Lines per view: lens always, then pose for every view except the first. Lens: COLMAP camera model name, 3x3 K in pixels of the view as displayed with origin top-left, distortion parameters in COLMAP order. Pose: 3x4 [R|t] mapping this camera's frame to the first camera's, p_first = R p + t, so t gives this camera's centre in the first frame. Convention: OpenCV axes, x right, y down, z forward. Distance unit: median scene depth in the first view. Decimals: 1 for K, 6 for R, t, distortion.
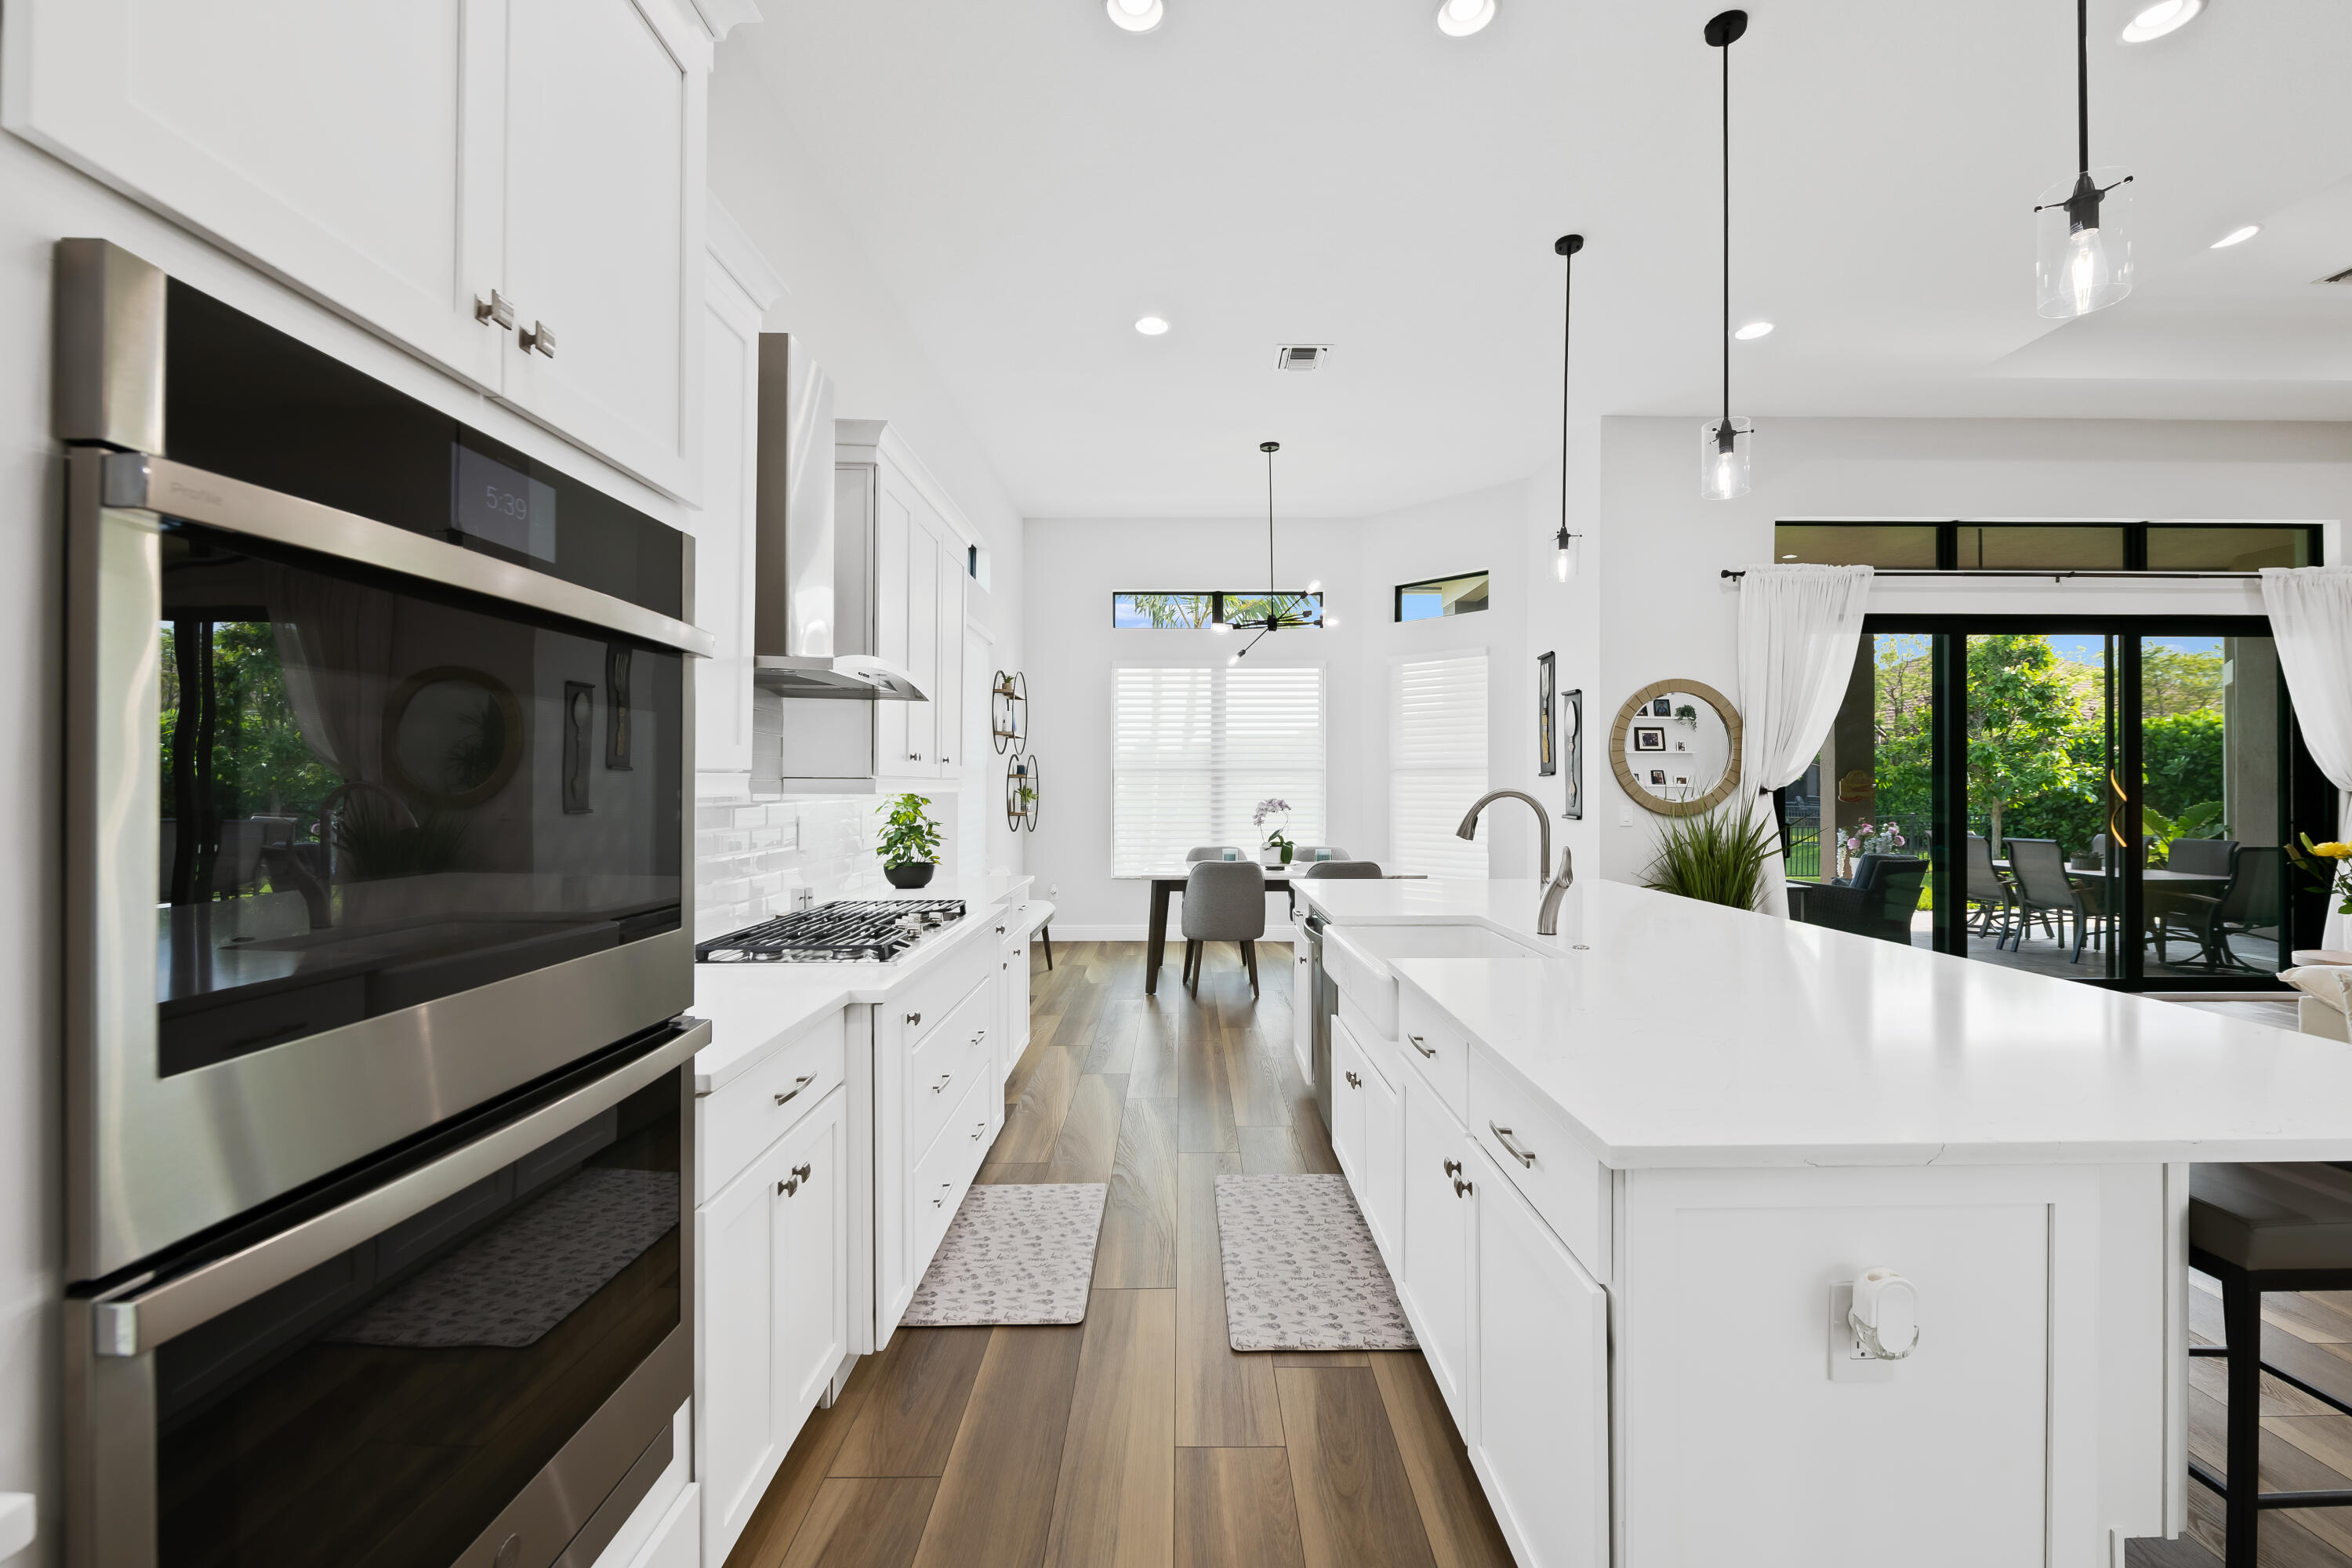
lens RADIAL K [[937.8, 0, 1183.9], [0, 937.8, 783.7], [0, 0, 1]] dist [-0.003347, -0.000817]
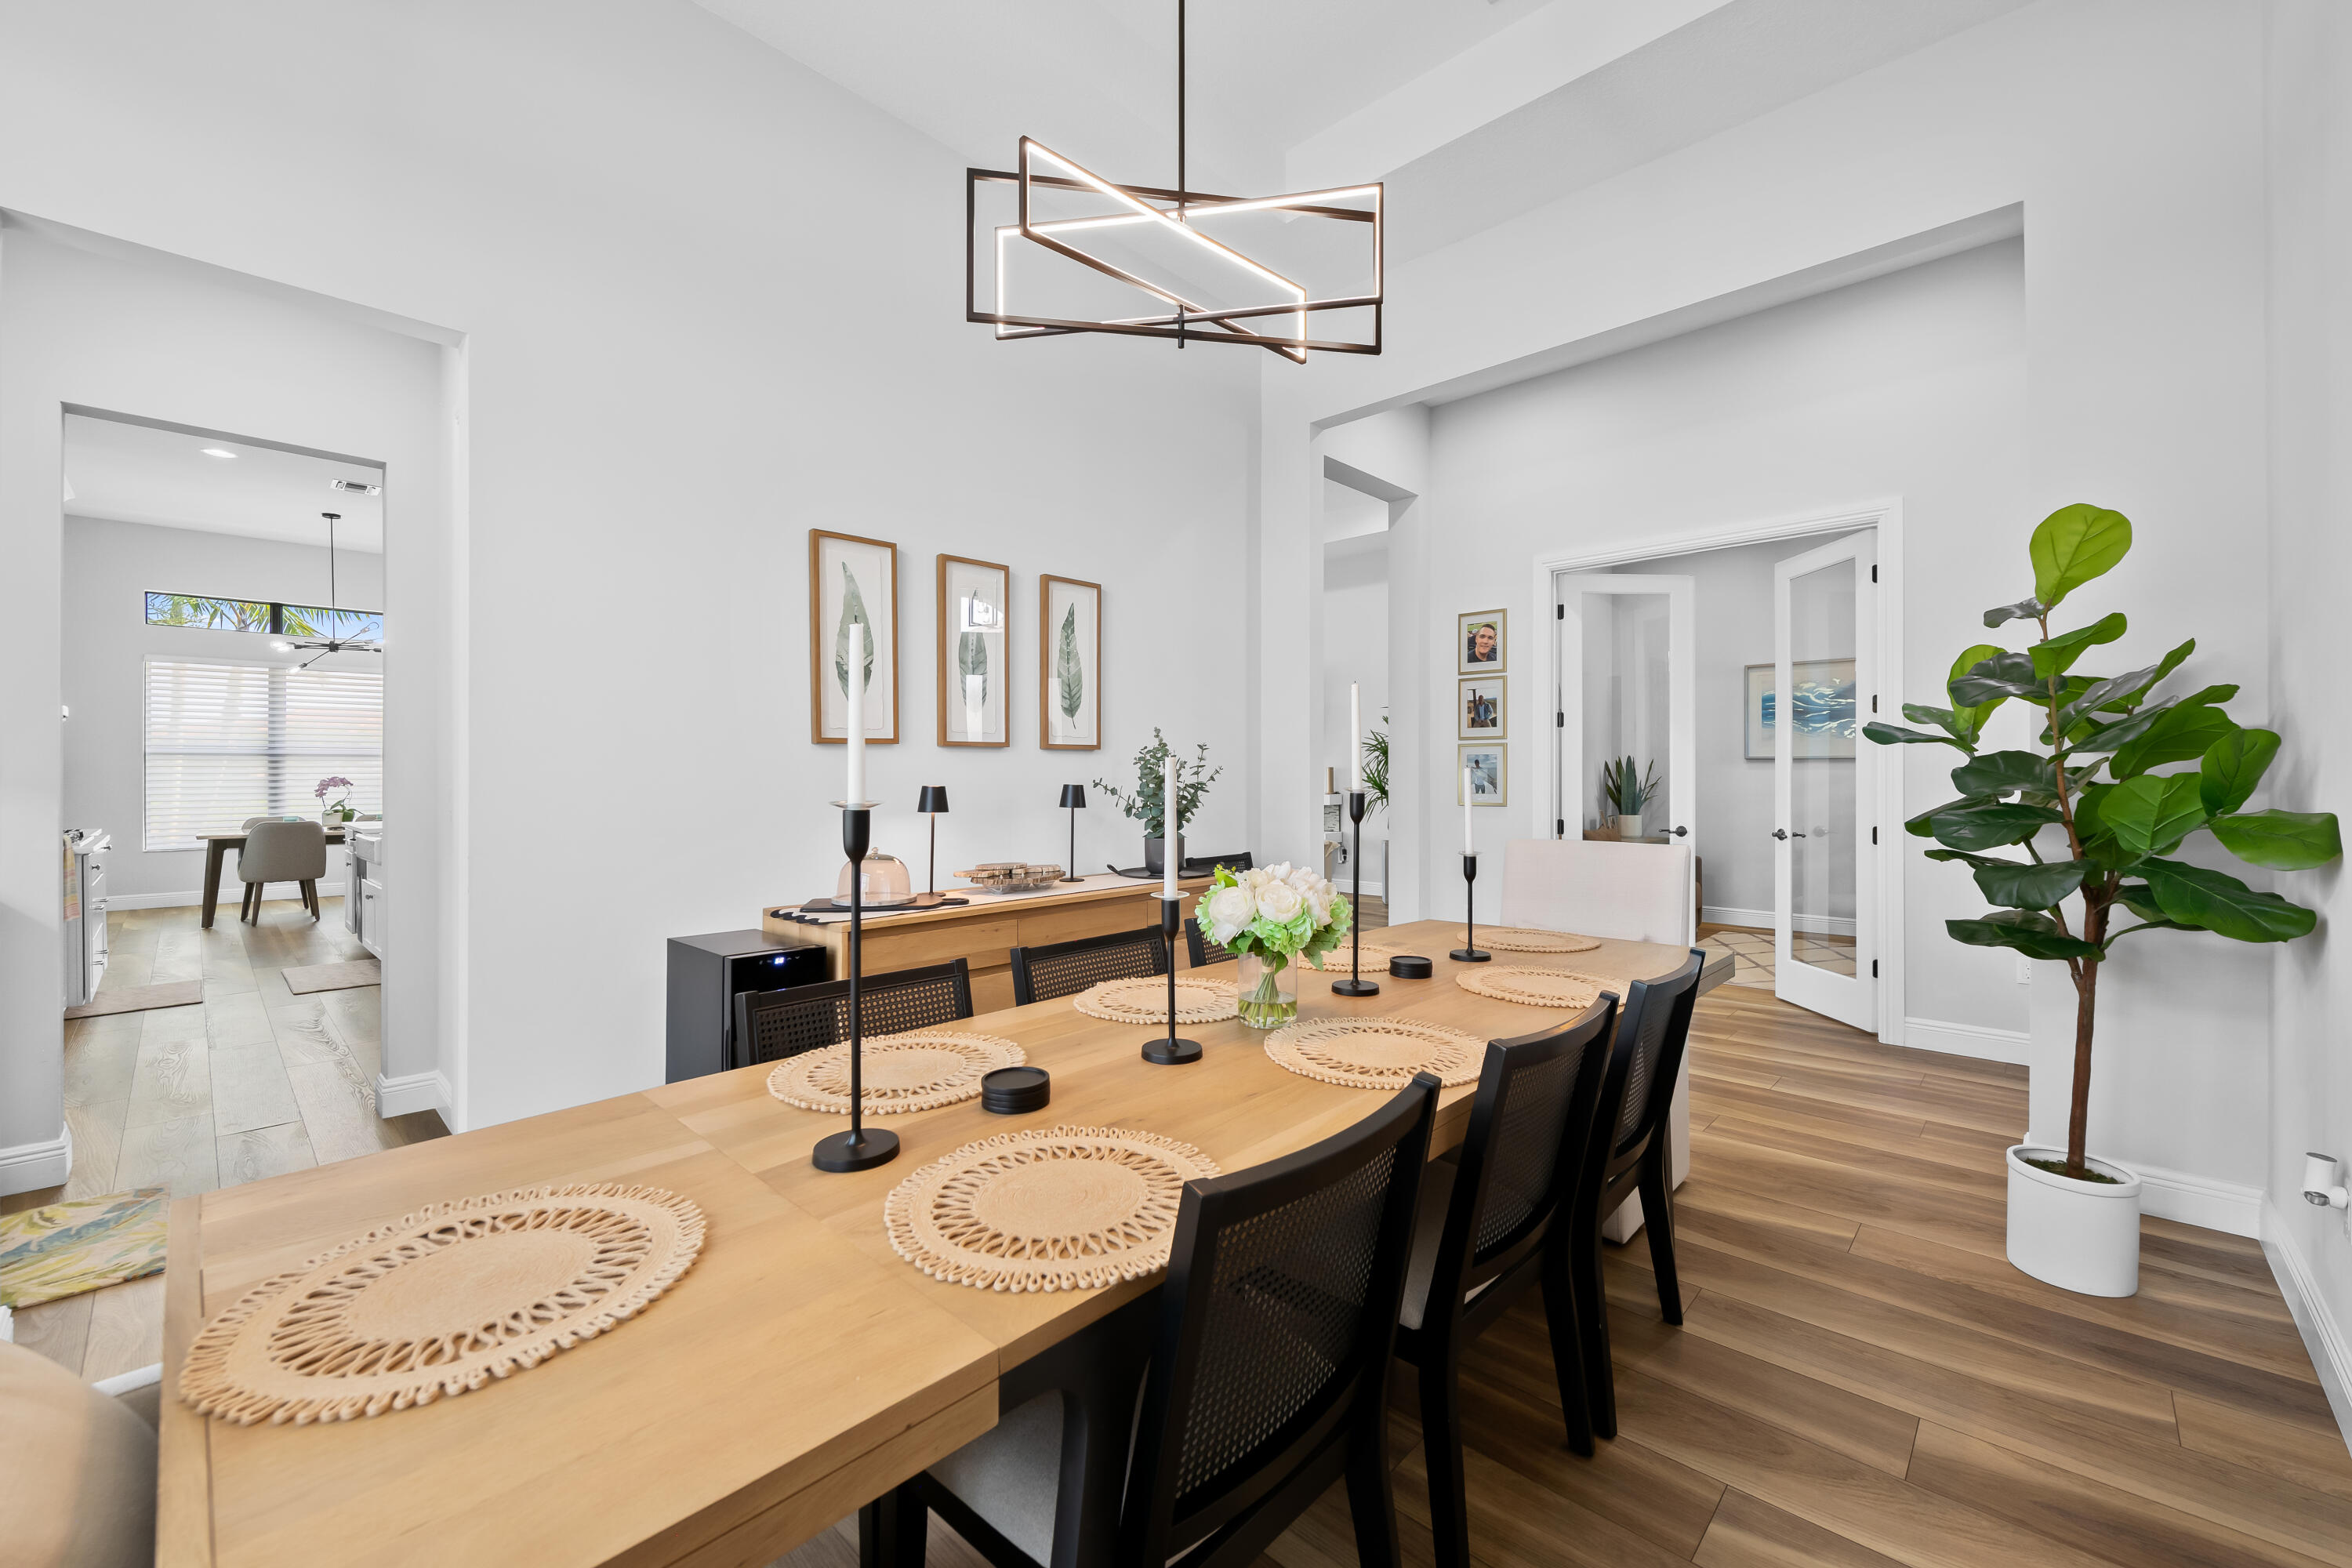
lens RADIAL K [[937.8, 0, 1183.9], [0, 937.8, 783.7], [0, 0, 1]] dist [-0.003347, -0.000817]
pose [[0.687053, -0.001377, 0.726606, -0.045593], [-0.003556, 0.999980, 0.005257, 0.015299], [-0.726598, -0.006196, 0.687034, -0.870008]]
